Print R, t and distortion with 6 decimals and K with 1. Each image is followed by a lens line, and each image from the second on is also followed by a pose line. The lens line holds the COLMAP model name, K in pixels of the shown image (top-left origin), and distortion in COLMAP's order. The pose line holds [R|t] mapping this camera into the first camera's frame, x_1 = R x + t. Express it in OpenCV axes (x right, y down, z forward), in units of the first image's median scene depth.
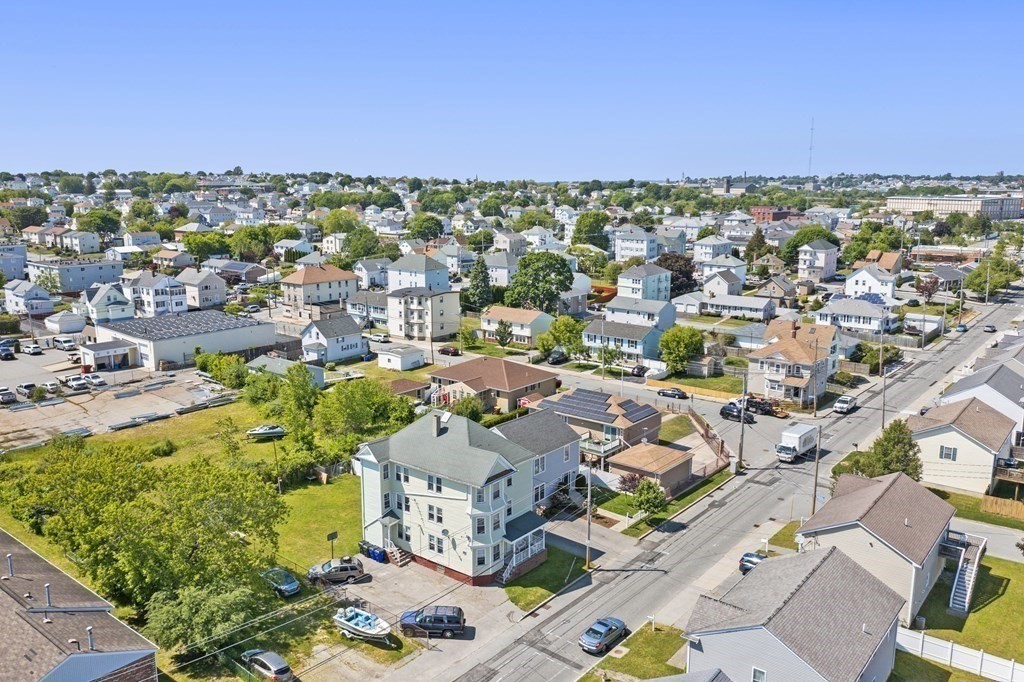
lens RADIAL K [[811.4, 0, 513.9], [0, 811.4, 338.3], [0, 0, 1]] dist [0.000083, 0.004186]
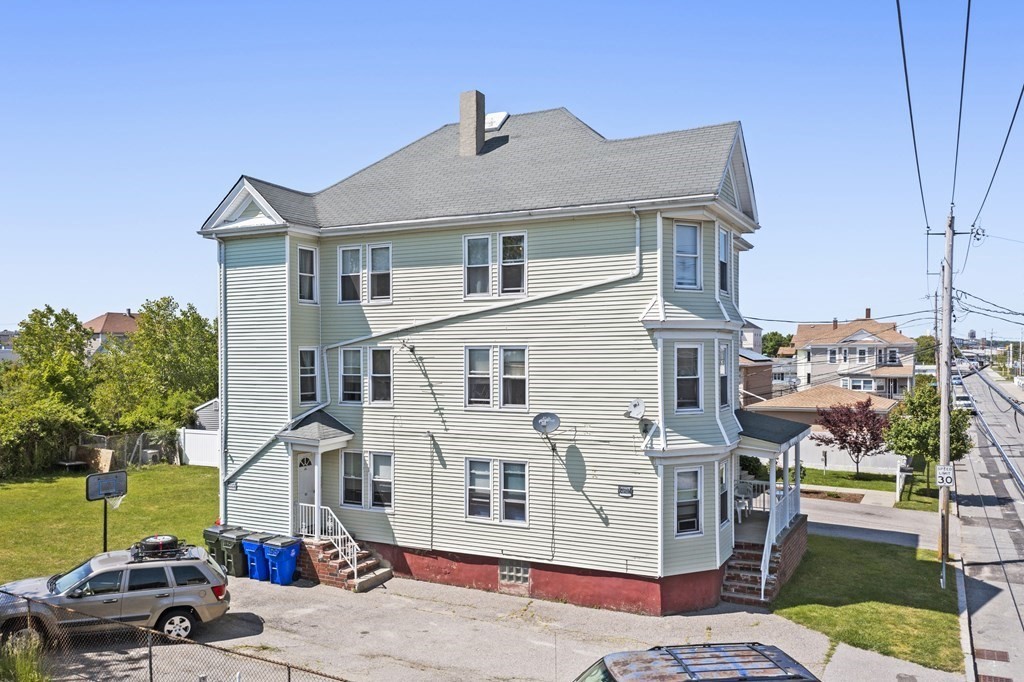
lens RADIAL K [[811.4, 0, 509.3], [0, 811.4, 381.6], [0, 0, 1]] dist [0.000083, 0.004186]
pose [[0.980546, -0.009523, 0.196056, -0.143738], [0.042413, 0.985506, -0.164254, 0.257710], [-0.191651, 0.169374, 0.966738, 0.701819]]
